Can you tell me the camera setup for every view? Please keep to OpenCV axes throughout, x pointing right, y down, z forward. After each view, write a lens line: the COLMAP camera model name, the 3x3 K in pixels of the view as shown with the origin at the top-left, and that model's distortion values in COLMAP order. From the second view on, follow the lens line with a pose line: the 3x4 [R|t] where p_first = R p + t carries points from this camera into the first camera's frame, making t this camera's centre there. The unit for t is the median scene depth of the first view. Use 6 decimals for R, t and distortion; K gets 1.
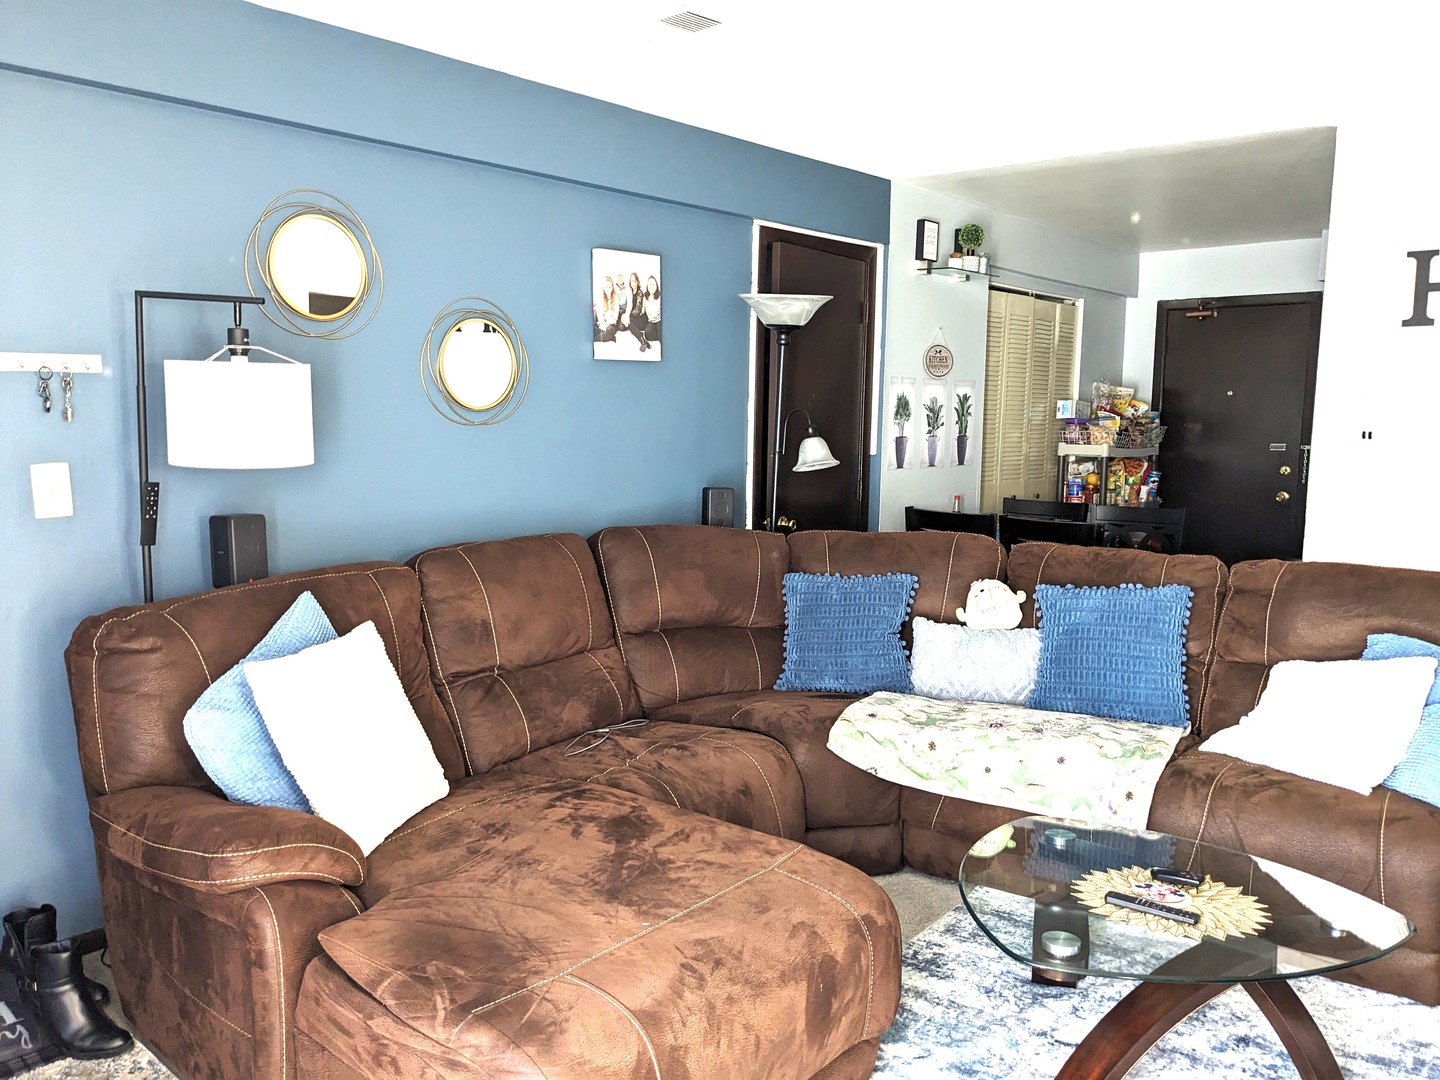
lens RADIAL K [[1146.9, 0, 722.1], [0, 1146.9, 534.3], [0, 0, 1]] dist [0.050475, -0.074530]
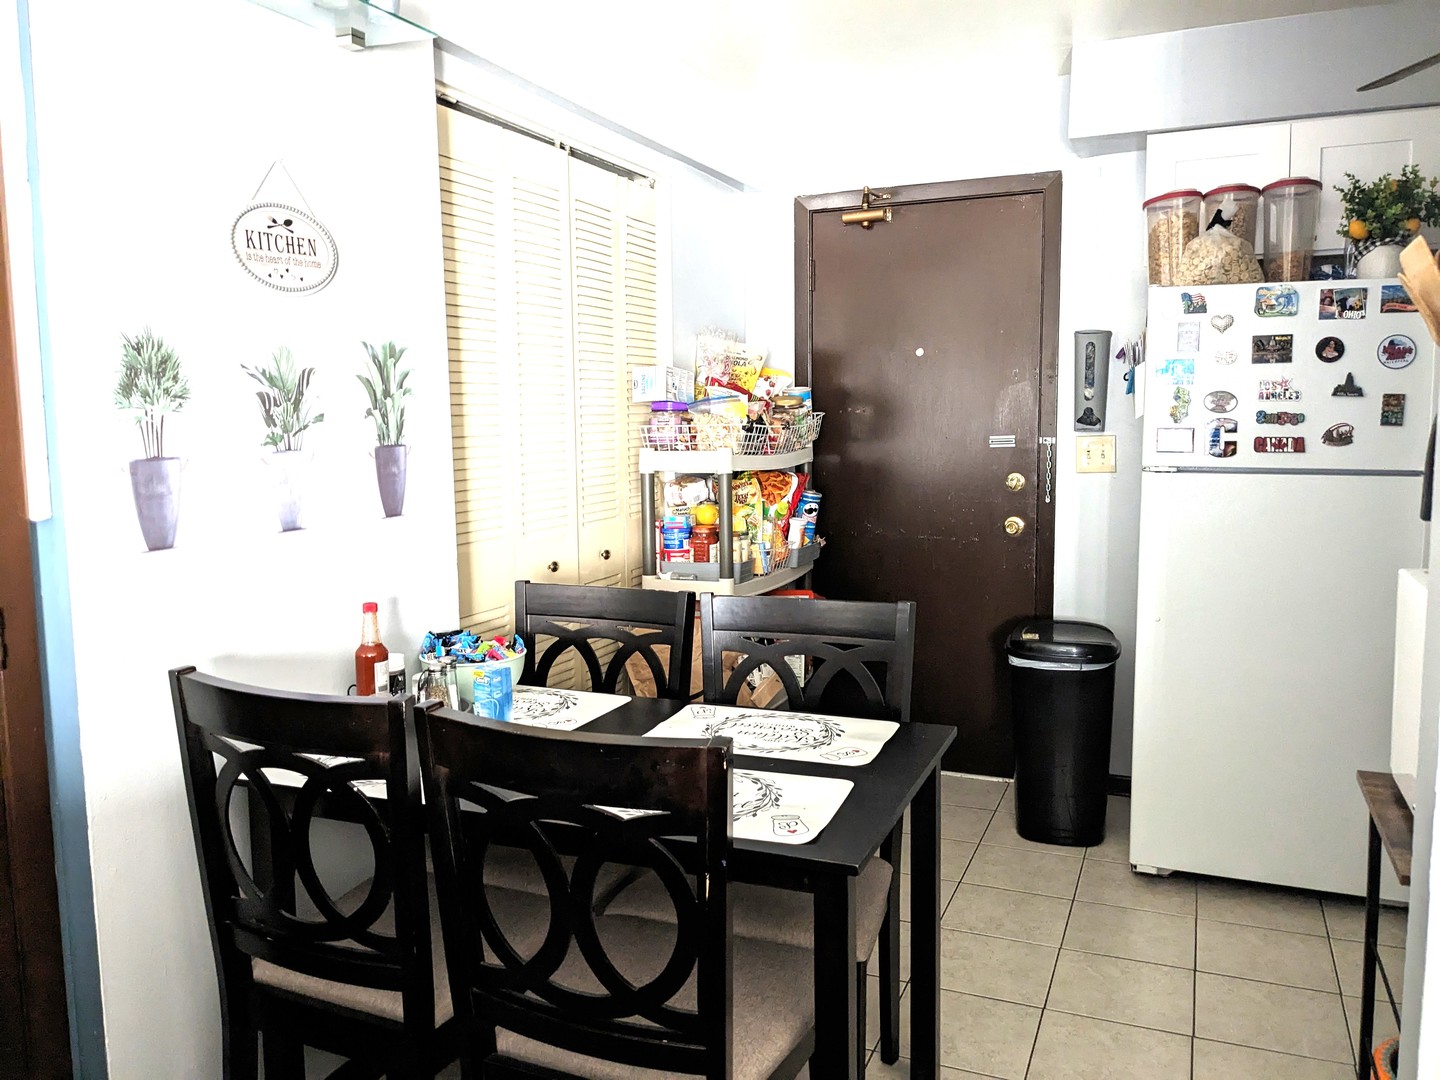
lens RADIAL K [[1146.9, 0, 714.6], [0, 1146.9, 540.3], [0, 0, 1]] dist [0.050475, -0.074530]
pose [[0.951762, -0.063729, 0.300146, 0.163314], [0.061808, 0.997961, 0.015901, -0.043574], [-0.300548, 0.003418, 0.953761, 0.486919]]
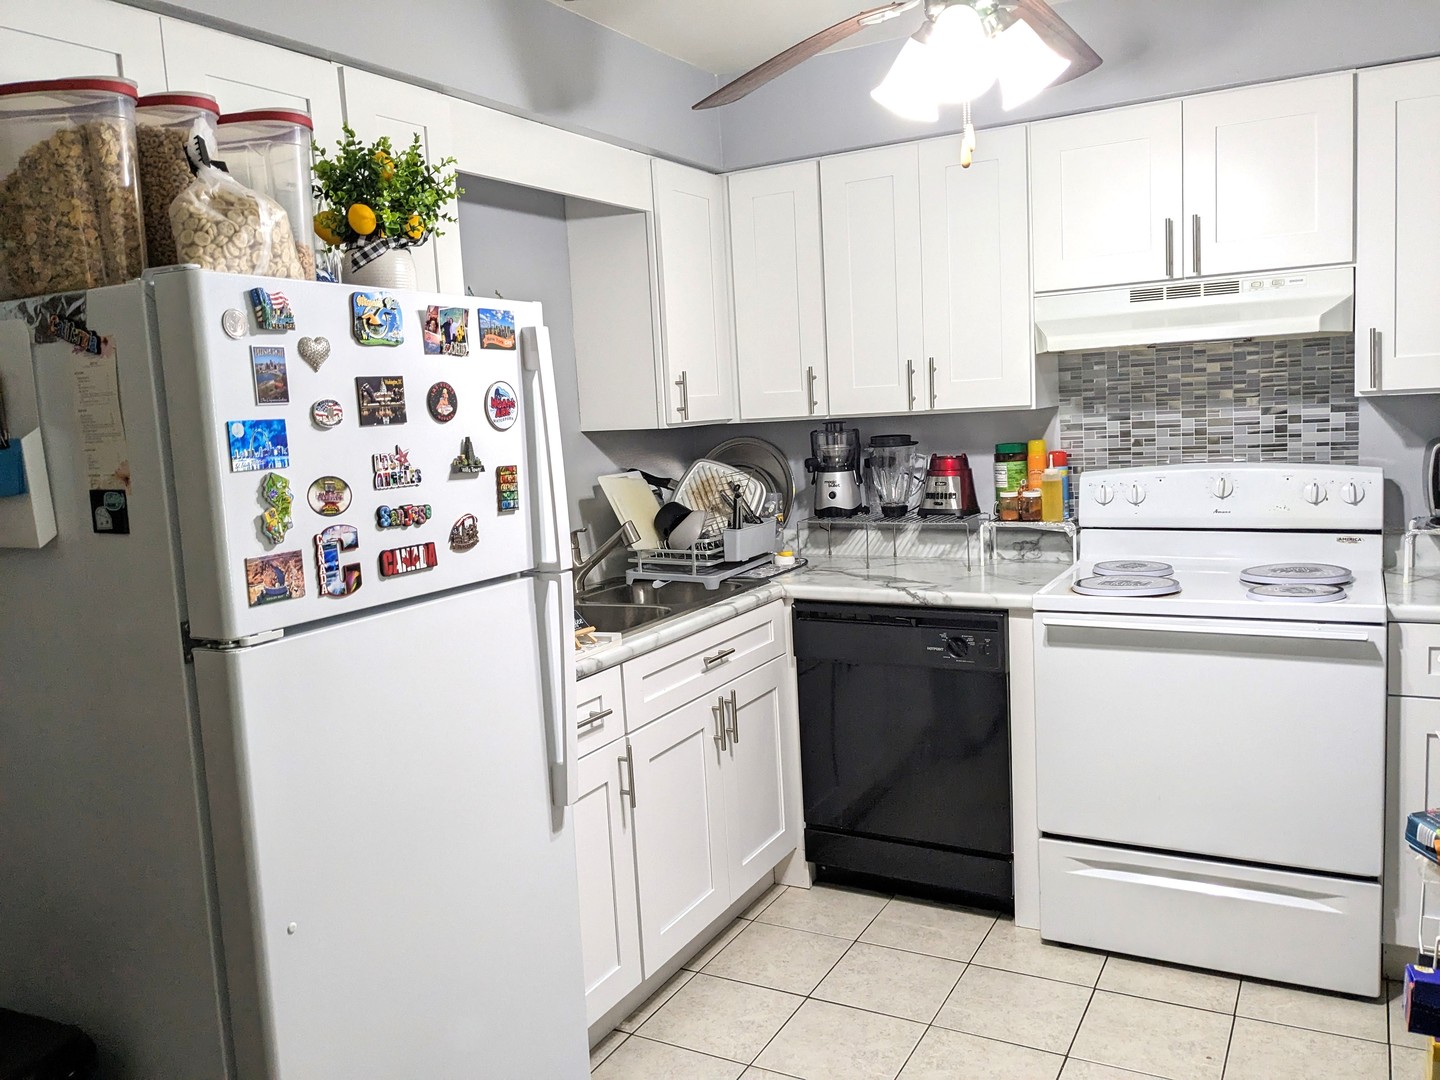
lens RADIAL K [[1146.9, 0, 715.4], [0, 1146.9, 552.8], [0, 0, 1]] dist [0.050475, -0.074530]
pose [[-0.195624, -0.132756, 0.971652, 0.247607], [0.158343, 0.973519, 0.164891, -0.103654], [-0.967811, 0.186110, -0.169422, 0.886835]]
